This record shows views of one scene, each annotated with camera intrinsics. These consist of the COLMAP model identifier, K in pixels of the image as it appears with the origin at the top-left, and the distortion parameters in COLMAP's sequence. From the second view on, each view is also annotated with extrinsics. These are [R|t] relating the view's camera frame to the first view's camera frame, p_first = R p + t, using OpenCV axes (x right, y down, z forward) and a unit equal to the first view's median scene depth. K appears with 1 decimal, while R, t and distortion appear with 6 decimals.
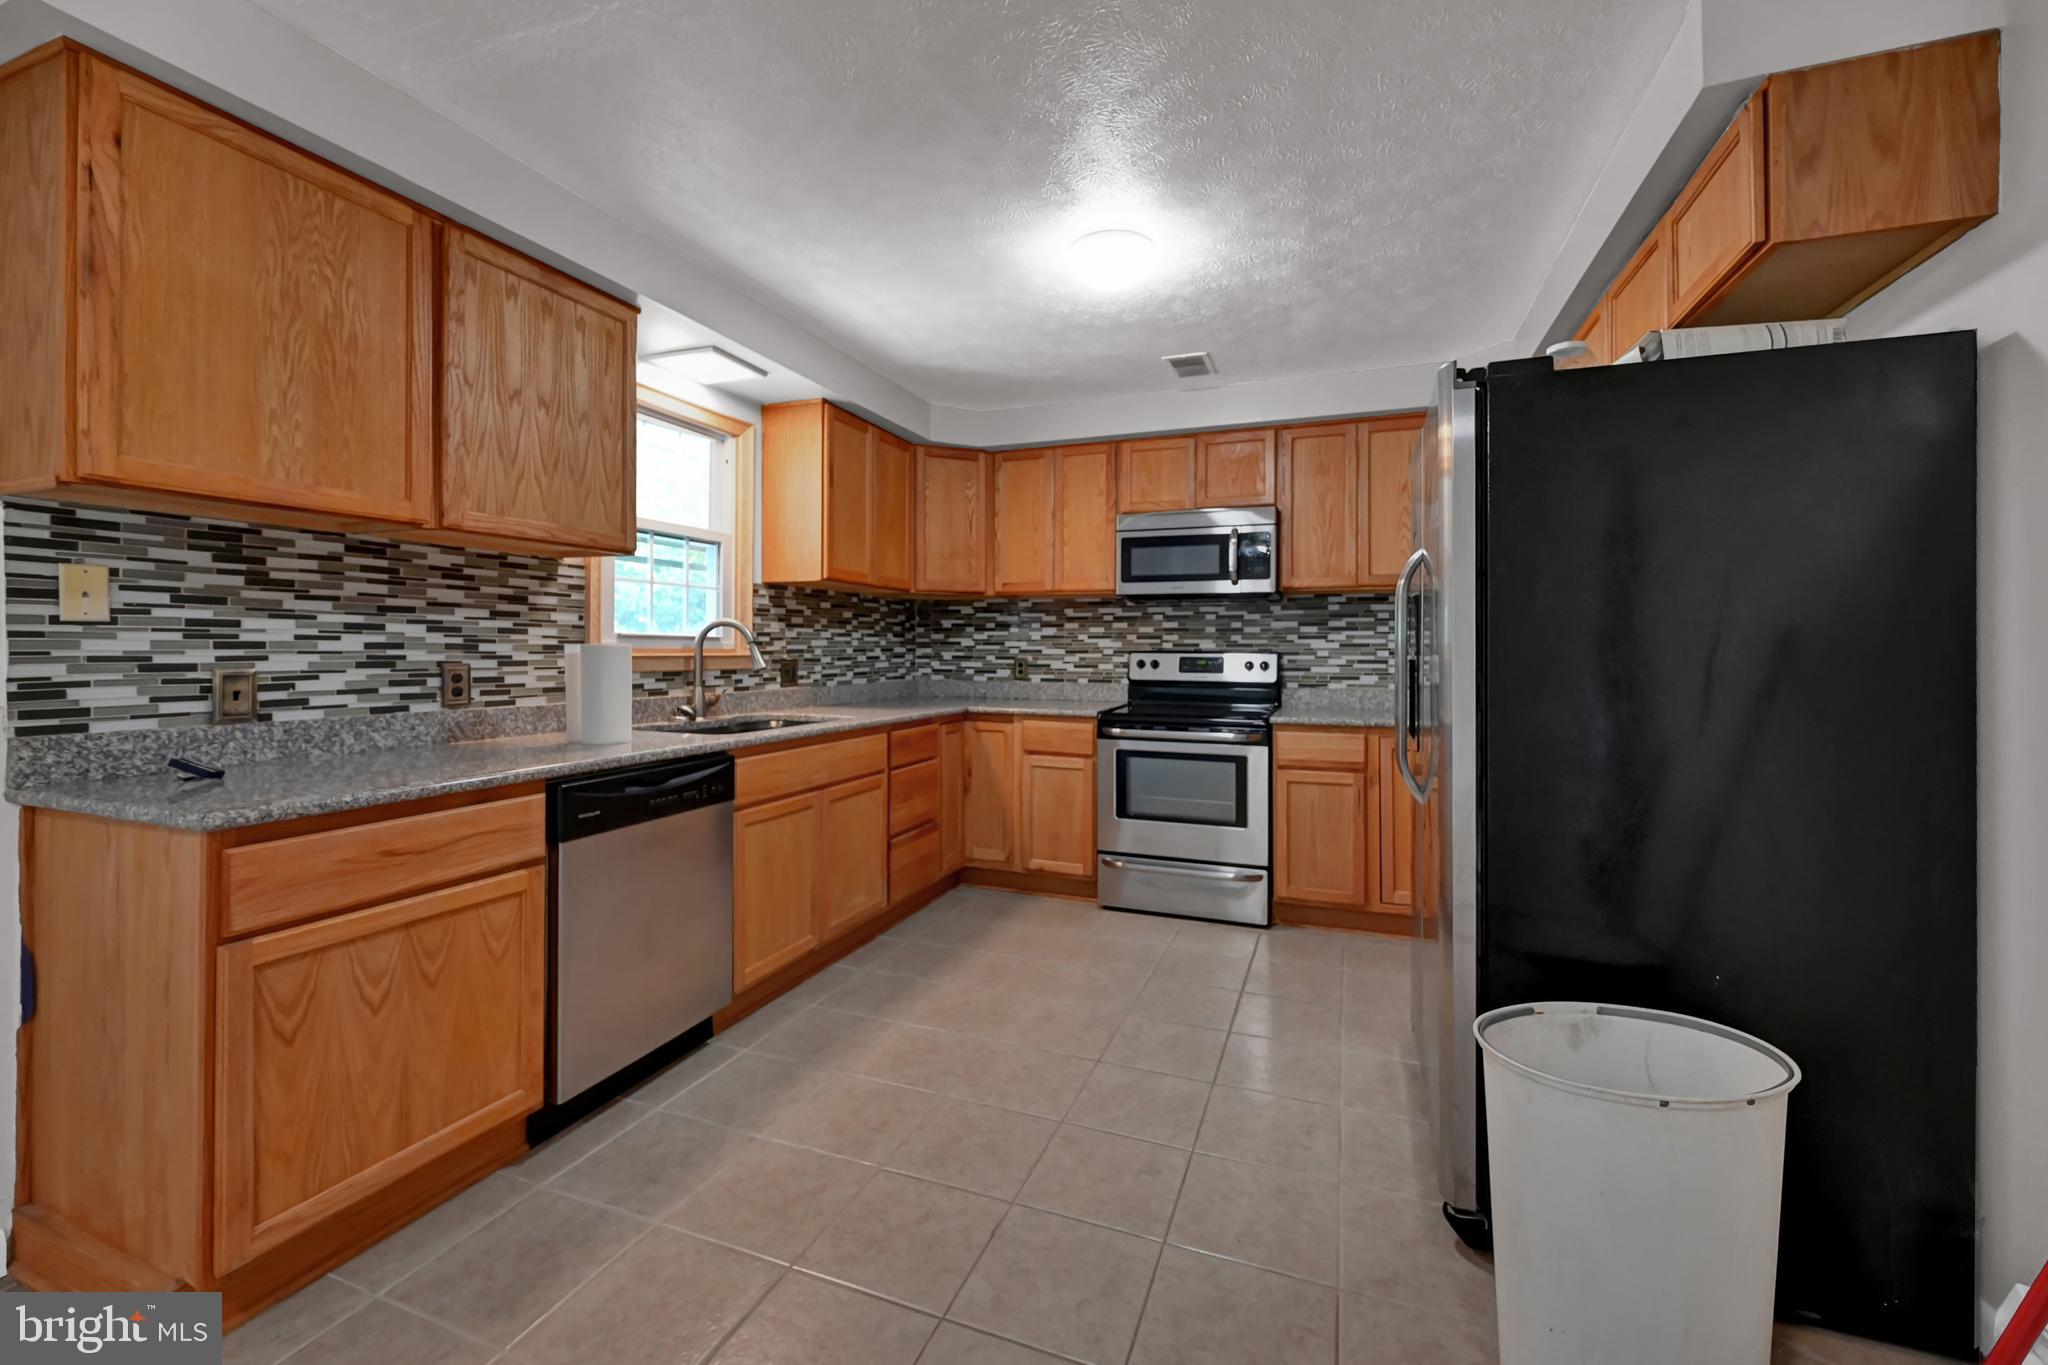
lens RADIAL K [[825.3, 0, 1044.4], [0, 825.3, 649.9], [0, 0, 1]] dist [-0.001273, -0.000244]
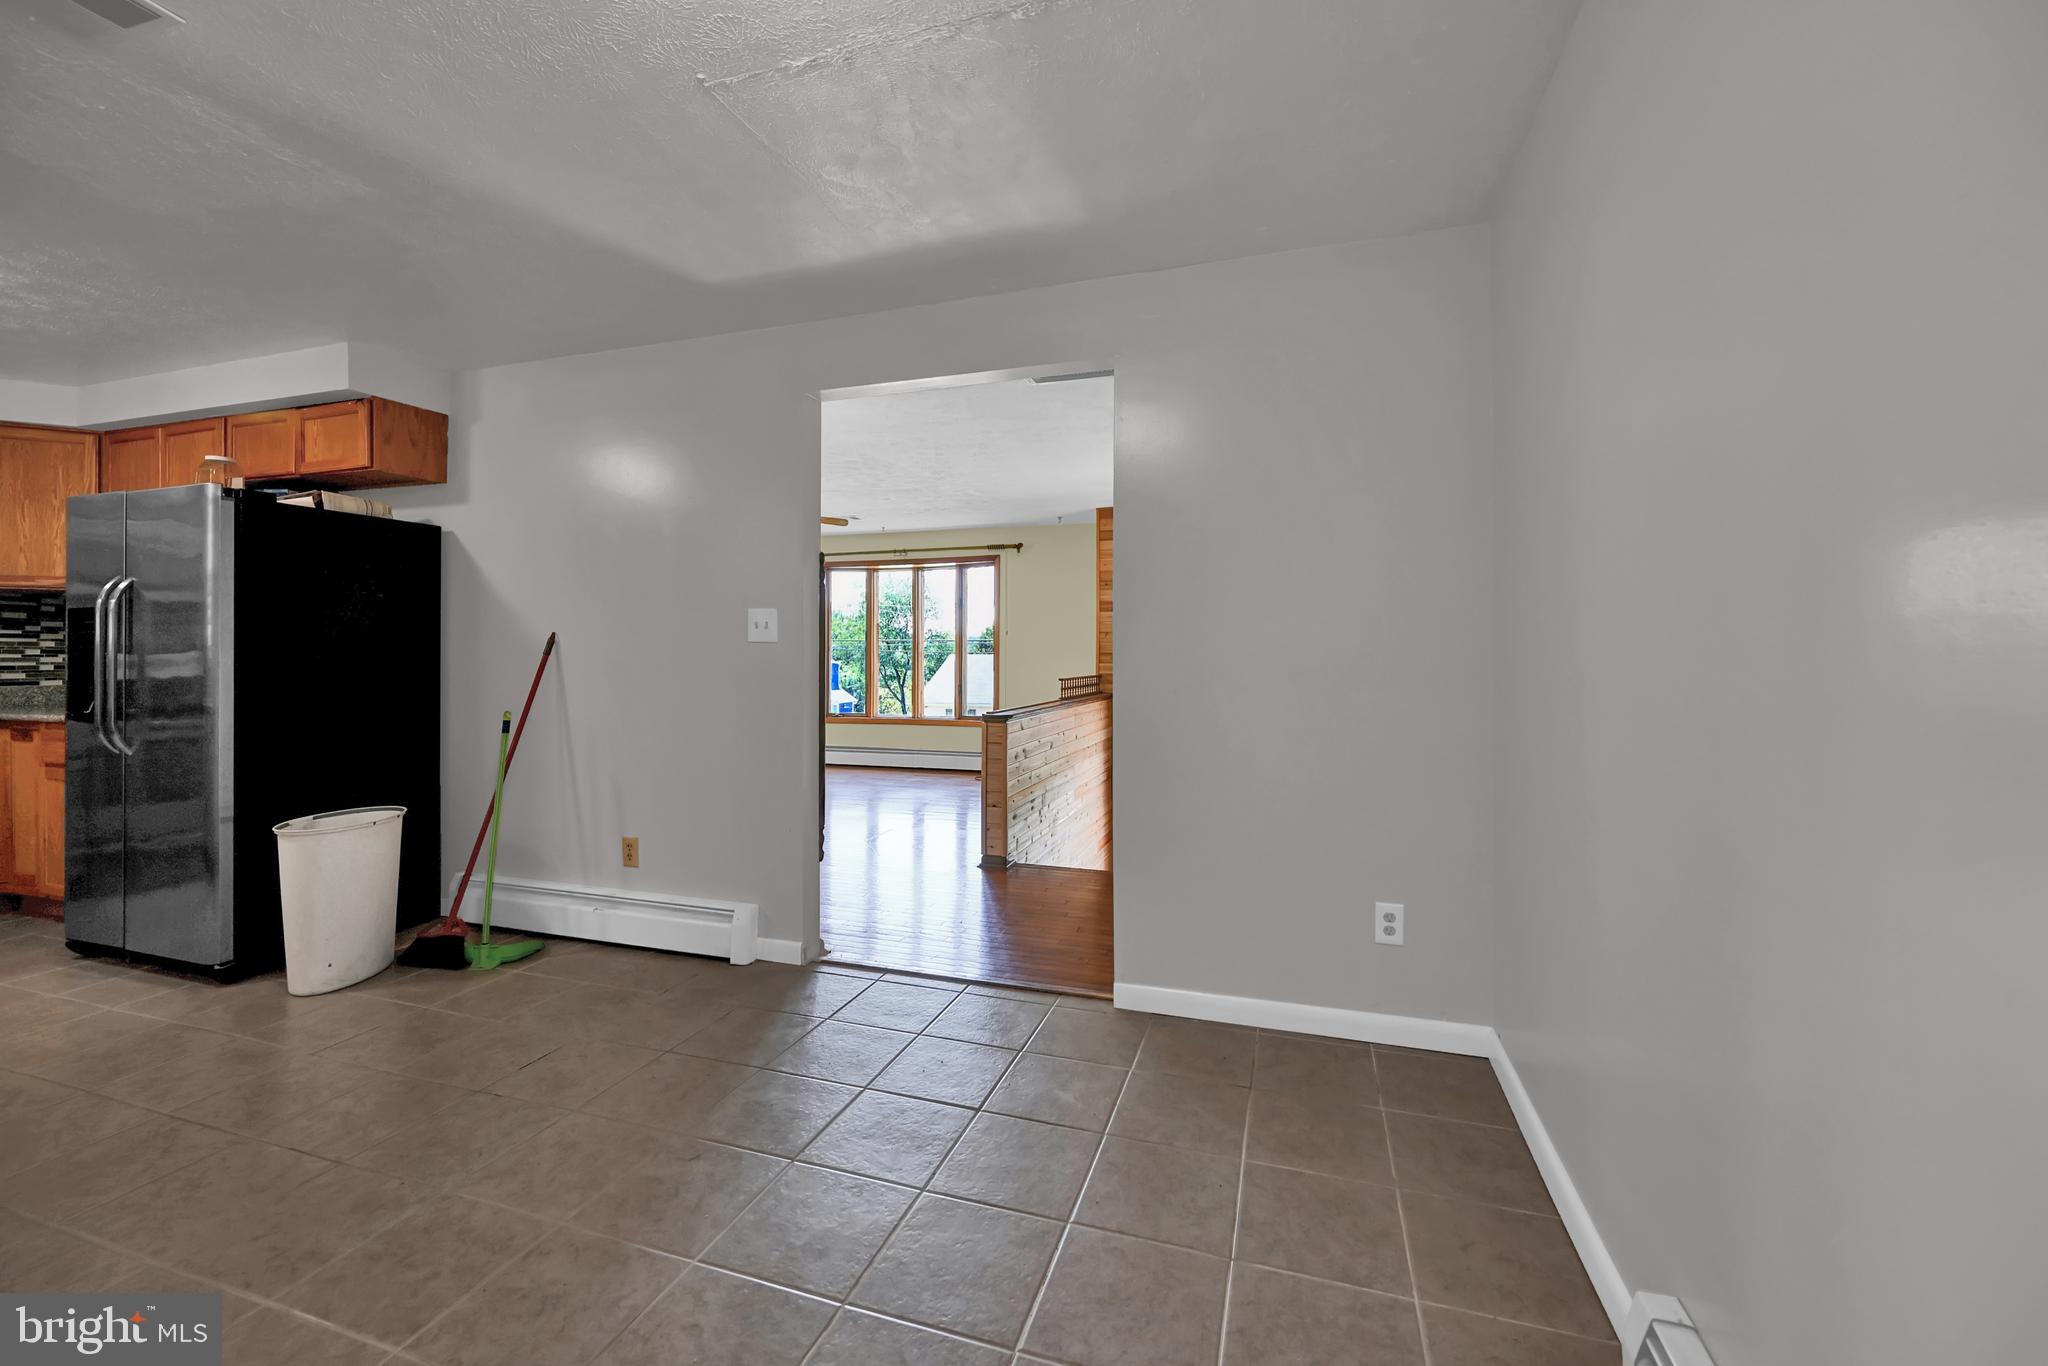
lens RADIAL K [[827.4, 0, 1037.4], [0, 827.4, 656.3], [0, 0, 1]] dist [0.002398, 0.000274]
pose [[-0.042292, -0.004538, 0.999095, -0.724351], [-0.005255, 0.999977, 0.004320, 0.000295], [-0.999091, -0.005068, -0.042315, -0.358040]]
